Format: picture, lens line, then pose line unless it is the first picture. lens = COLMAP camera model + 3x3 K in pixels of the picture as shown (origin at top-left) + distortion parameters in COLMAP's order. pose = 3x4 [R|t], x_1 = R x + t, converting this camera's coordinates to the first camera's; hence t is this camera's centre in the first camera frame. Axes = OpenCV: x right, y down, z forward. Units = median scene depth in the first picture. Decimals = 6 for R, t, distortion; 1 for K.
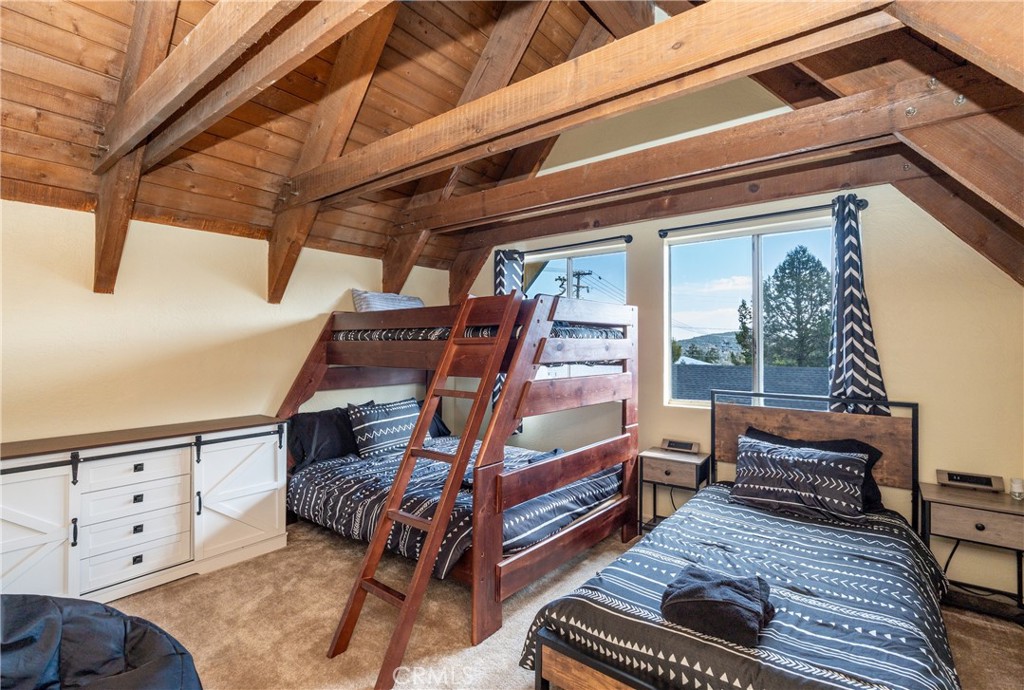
lens RADIAL K [[457.6, 0, 511.9], [0, 457.6, 344.1], [0, 0, 1]] dist [0.000663, -0.001799]
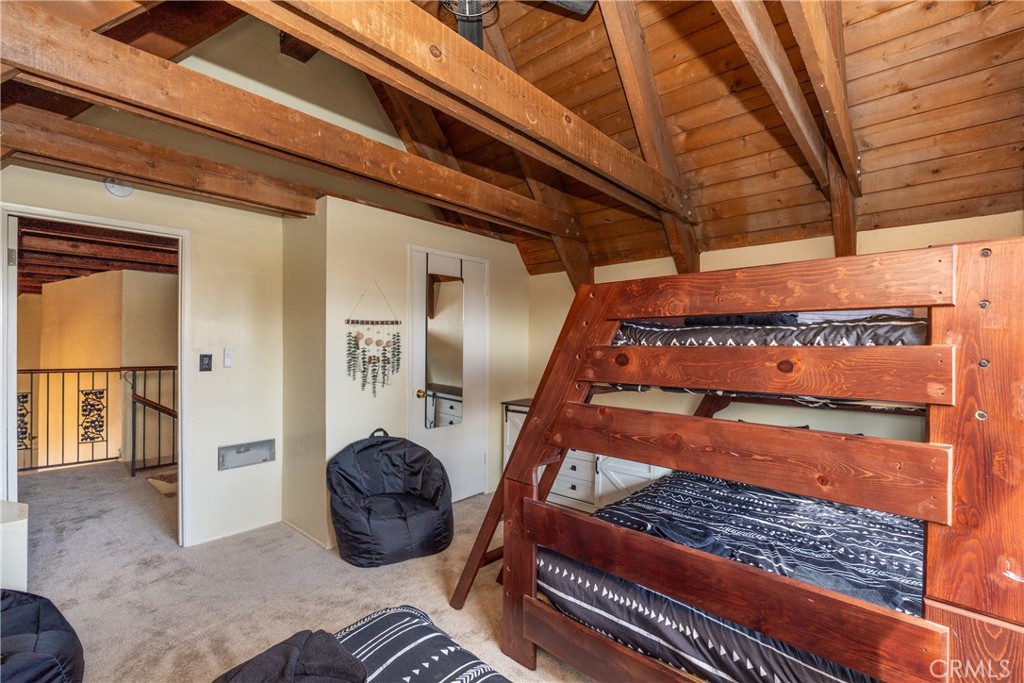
lens RADIAL K [[457.6, 0, 514.9], [0, 457.6, 344.2], [0, 0, 1]] dist [0.000663, -0.001799]
pose [[-0.045424, -0.000682, -0.998968, 0.774068], [0.001138, 0.999999, -0.000734, -0.017311], [0.998967, -0.001170, -0.045423, 0.894114]]
